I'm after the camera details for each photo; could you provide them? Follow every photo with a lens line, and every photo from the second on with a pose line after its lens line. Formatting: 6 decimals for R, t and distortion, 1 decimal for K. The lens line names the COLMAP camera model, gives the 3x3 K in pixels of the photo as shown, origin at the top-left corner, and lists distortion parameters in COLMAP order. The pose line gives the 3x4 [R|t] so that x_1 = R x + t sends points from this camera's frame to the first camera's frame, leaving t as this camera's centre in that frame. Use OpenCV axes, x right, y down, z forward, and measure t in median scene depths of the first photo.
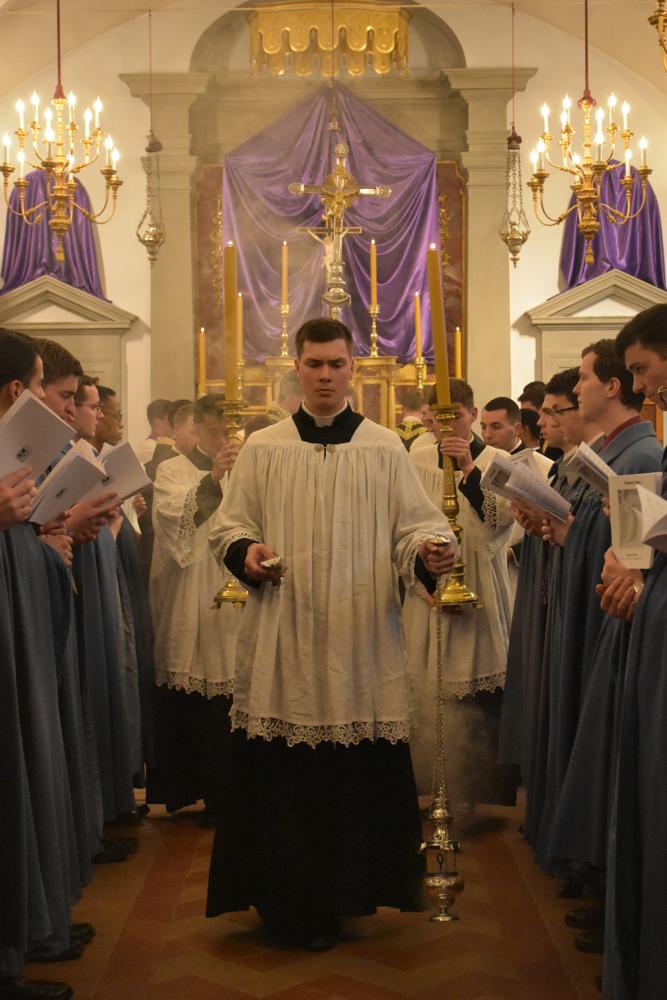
lens RADIAL K [[1562.0, 0, 333.7], [0, 1562.0, 496.1], [0, 0, 1]] dist [-0.030712, 0.000000]
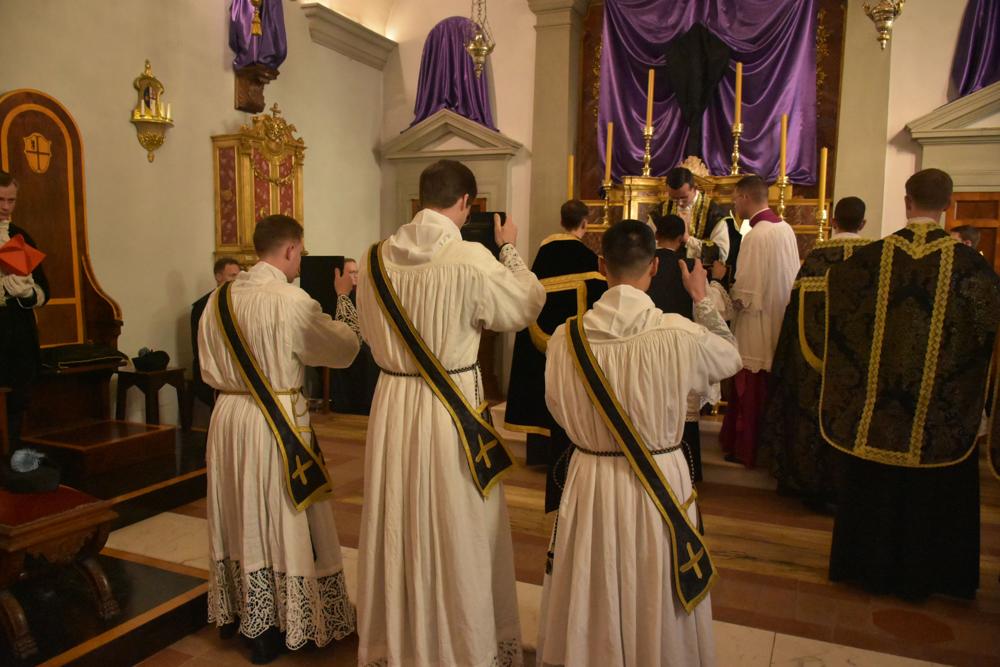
lens RADIAL K [[758.8, 0, 500.2], [0, 758.8, 338.1], [0, 0, 1]] dist [-0.027980, -0.000728]
pose [[0.916858, 0.067749, -0.393422, 0.086086], [-0.039177, 0.996007, 0.080215, -0.018167], [0.397286, -0.058133, 0.915852, 0.484592]]
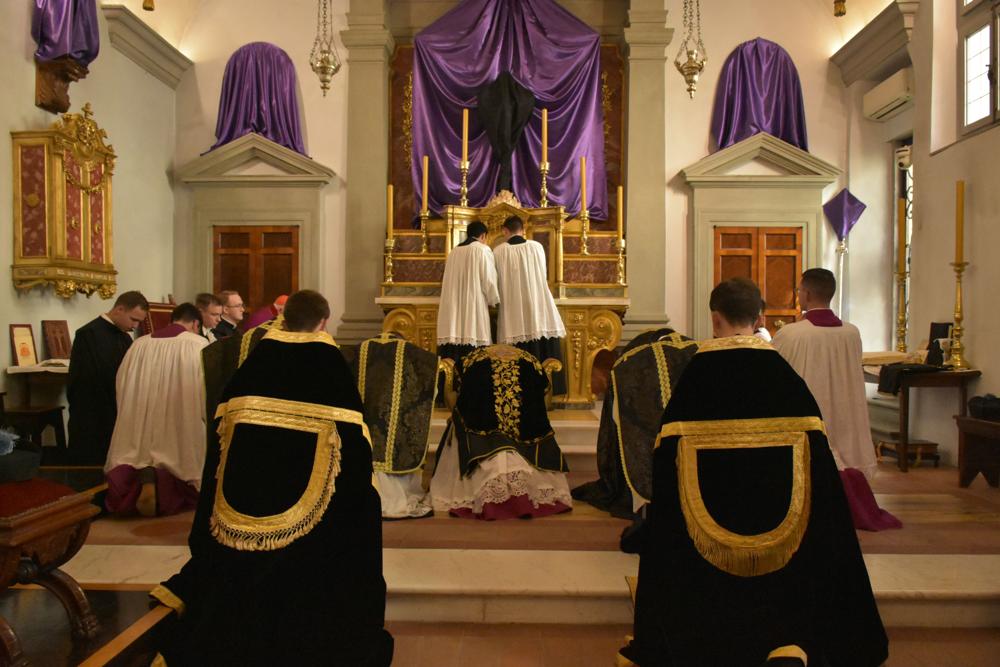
lens RADIAL K [[758.8, 0, 497.5], [0, 758.8, 342.3], [0, 0, 1]] dist [-0.027980, -0.000728]
pose [[0.999671, 0.015266, -0.020597, 0.005340], [-0.015544, 0.999790, -0.013379, 0.013768], [0.020389, 0.013694, 0.999698, 0.456423]]
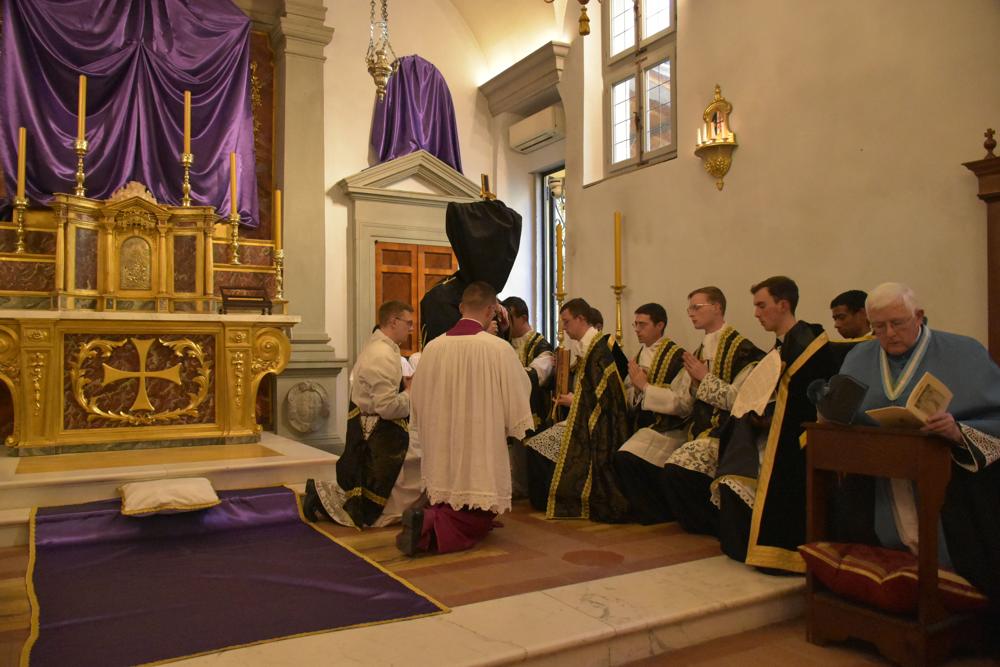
lens RADIAL K [[758.8, 0, 498.6], [0, 758.8, 339.1], [0, 0, 1]] dist [-0.027980, -0.000728]
pose [[0.861099, 0.012966, 0.508272, -0.042203], [0.012110, 0.998868, -0.045998, 0.012898], [-0.508293, 0.045764, 0.859967, 0.513656]]
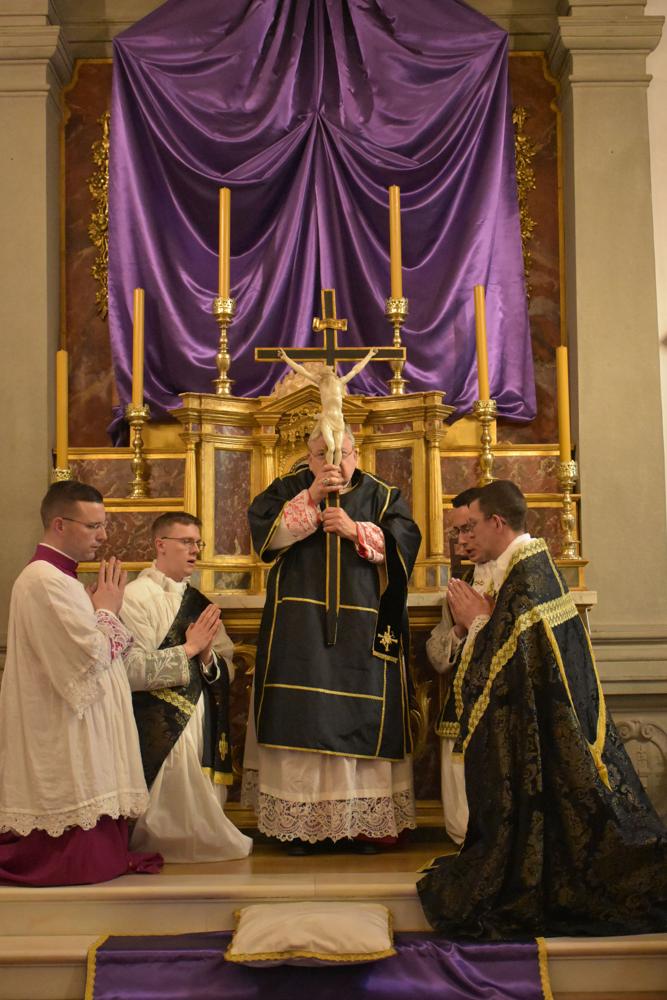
lens RADIAL K [[1562.0, 0, 320.9], [0, 1562.0, 505.0], [0, 0, 1]] dist [-0.030712, 0.000000]
pose [[0.999996, -0.002892, -0.000792, 0.000987], [0.002769, 0.991949, -0.126604, 0.010440], [0.001151, 0.126601, 0.991953, 0.493864]]
